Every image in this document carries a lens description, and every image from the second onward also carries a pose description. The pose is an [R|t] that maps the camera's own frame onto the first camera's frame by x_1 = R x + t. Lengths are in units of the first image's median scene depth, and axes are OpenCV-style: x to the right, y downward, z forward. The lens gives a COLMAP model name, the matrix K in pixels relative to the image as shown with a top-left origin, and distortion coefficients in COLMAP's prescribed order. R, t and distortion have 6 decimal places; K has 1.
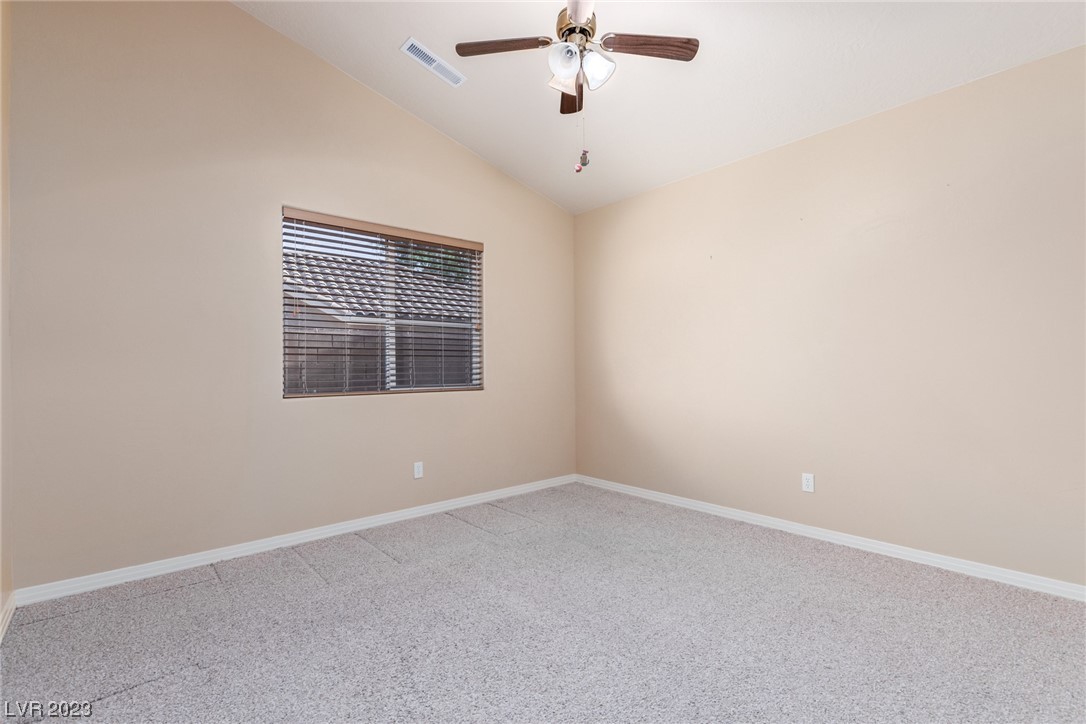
lens RADIAL K [[497.9, 0, 541.3], [0, 497.9, 363.0], [0, 0, 1]] dist [0.003944, -0.000186]
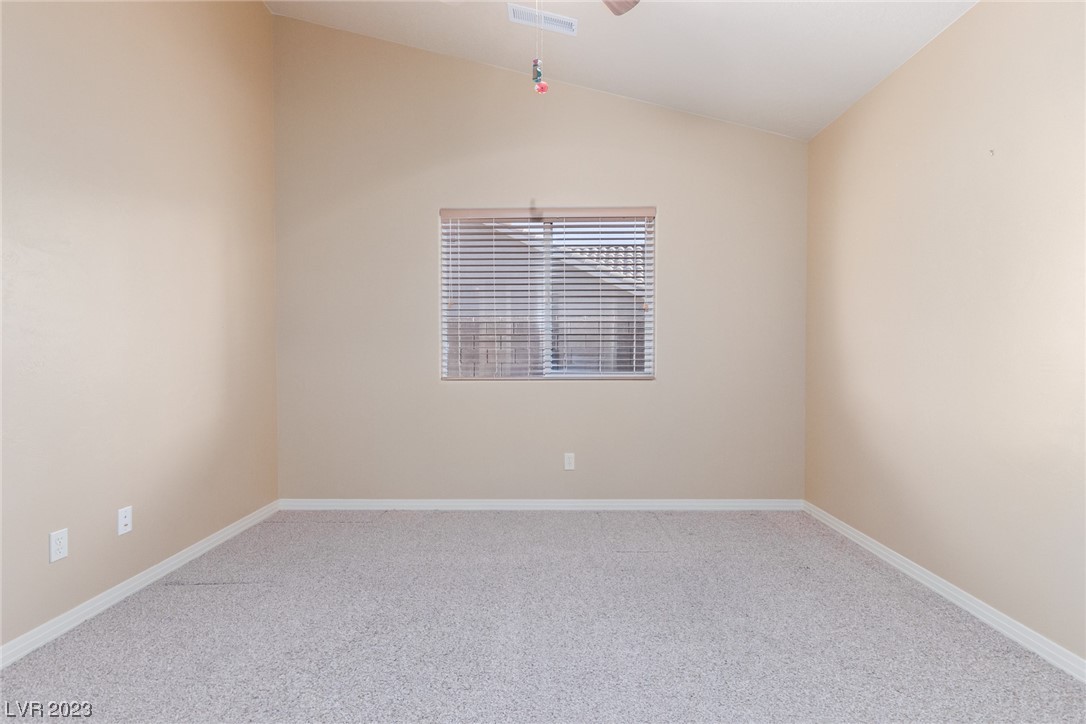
lens RADIAL K [[497.9, 0, 542.4], [0, 497.9, 360.5], [0, 0, 1]] dist [0.003944, -0.000186]
pose [[0.741231, 0.012302, -0.671138, 0.348012], [0.003306, 0.999753, 0.021976, 0.001702], [0.671242, -0.018508, 0.741007, 0.263109]]
